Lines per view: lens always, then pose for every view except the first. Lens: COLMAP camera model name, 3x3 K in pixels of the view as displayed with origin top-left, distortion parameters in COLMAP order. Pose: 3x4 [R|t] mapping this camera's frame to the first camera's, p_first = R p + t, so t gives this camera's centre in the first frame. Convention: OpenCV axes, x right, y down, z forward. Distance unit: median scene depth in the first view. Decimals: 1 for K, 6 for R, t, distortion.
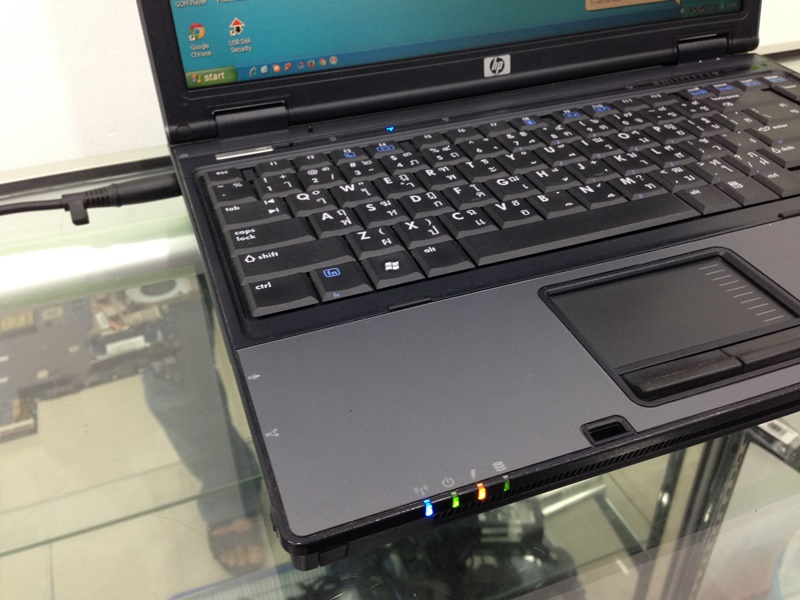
lens RADIAL K [[768.2, 0, 404.1], [0, 768.2, 304.3], [0, 0, 1]] dist [0.033873, 0.000000]
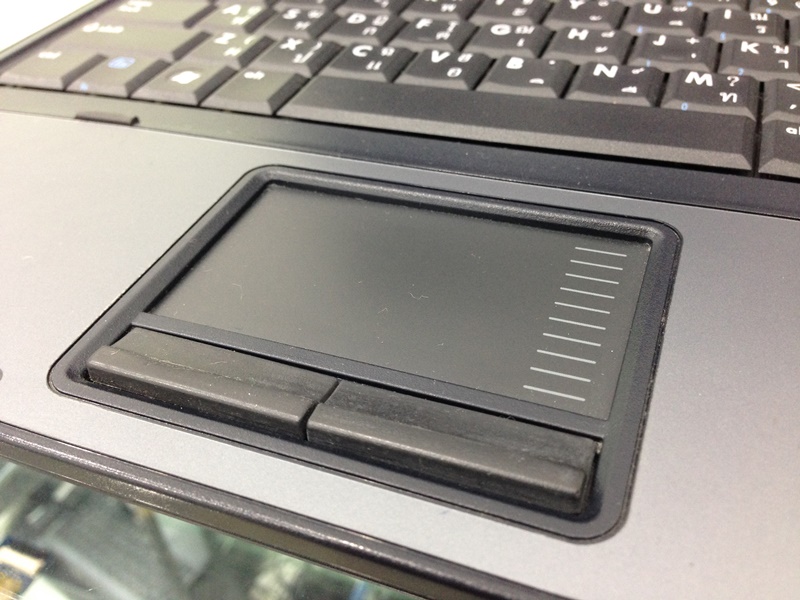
lens RADIAL K [[768.2, 0, 396.7], [0, 768.2, 302.7], [0, 0, 1]] dist [0.033873, 0.000000]
pose [[0.742064, 0.400840, -0.537279, 0.430309], [-0.344893, 0.915593, 0.206733, -0.056216], [0.574795, 0.031895, 0.817676, 0.431670]]
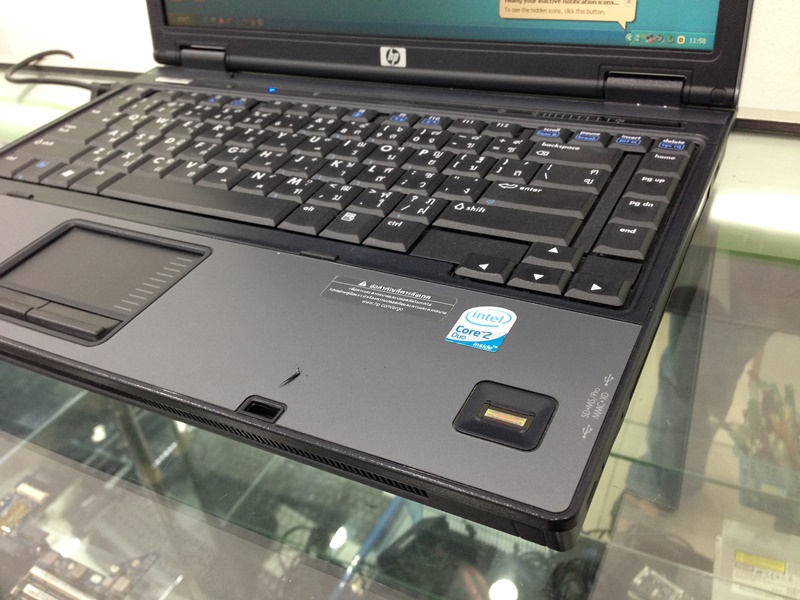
lens RADIAL K [[768.2, 0, 403.2], [0, 768.2, 299.7], [0, 0, 1]] dist [0.033873, 0.000000]
pose [[0.667690, 0.391074, -0.633444, 1.000928], [-0.353456, 0.915412, 0.192590, -0.240362], [0.655179, 0.095304, 0.749438, 0.305973]]
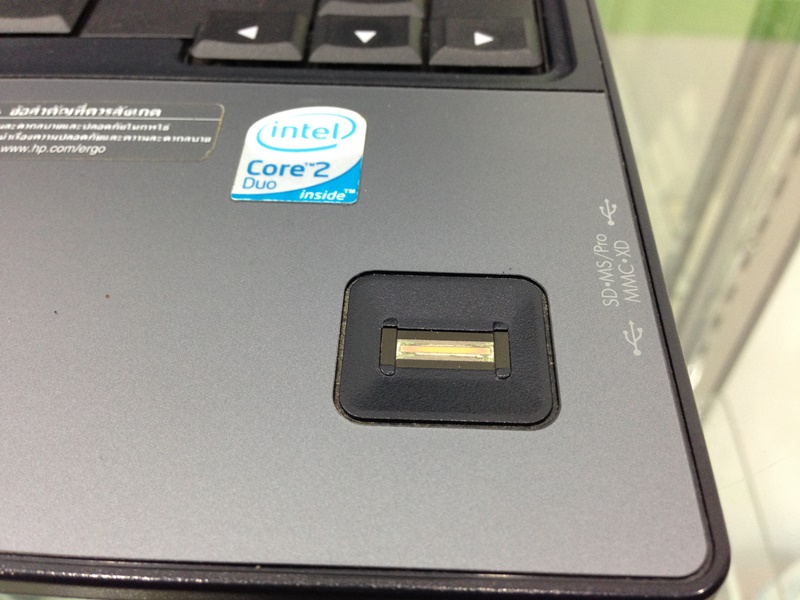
lens RADIAL K [[768.2, 0, 400.4], [0, 768.2, 301.3], [0, 0, 1]] dist [0.033873, 0.000000]
pose [[0.920791, 0.309244, -0.237721, 0.762335], [-0.240999, 0.930259, 0.276655, -0.154828], [0.306696, -0.197451, 0.931102, 0.566737]]
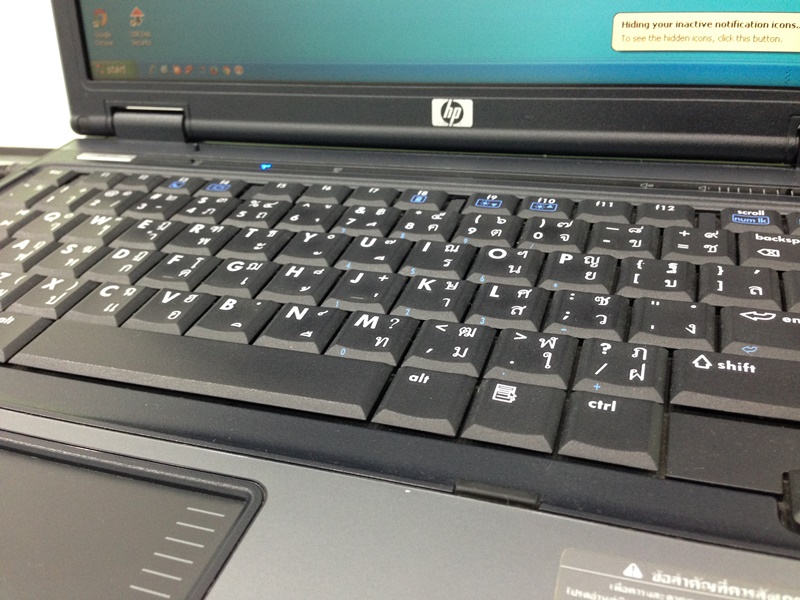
lens RADIAL K [[768.2, 0, 393.4], [0, 768.2, 292.9], [0, 0, 1]] dist [0.033873, 0.000000]
pose [[0.767154, 0.292150, -0.571072, 0.580082], [-0.311125, 0.948002, 0.067028, -0.206400], [0.560960, 0.126254, 0.818159, 0.472772]]
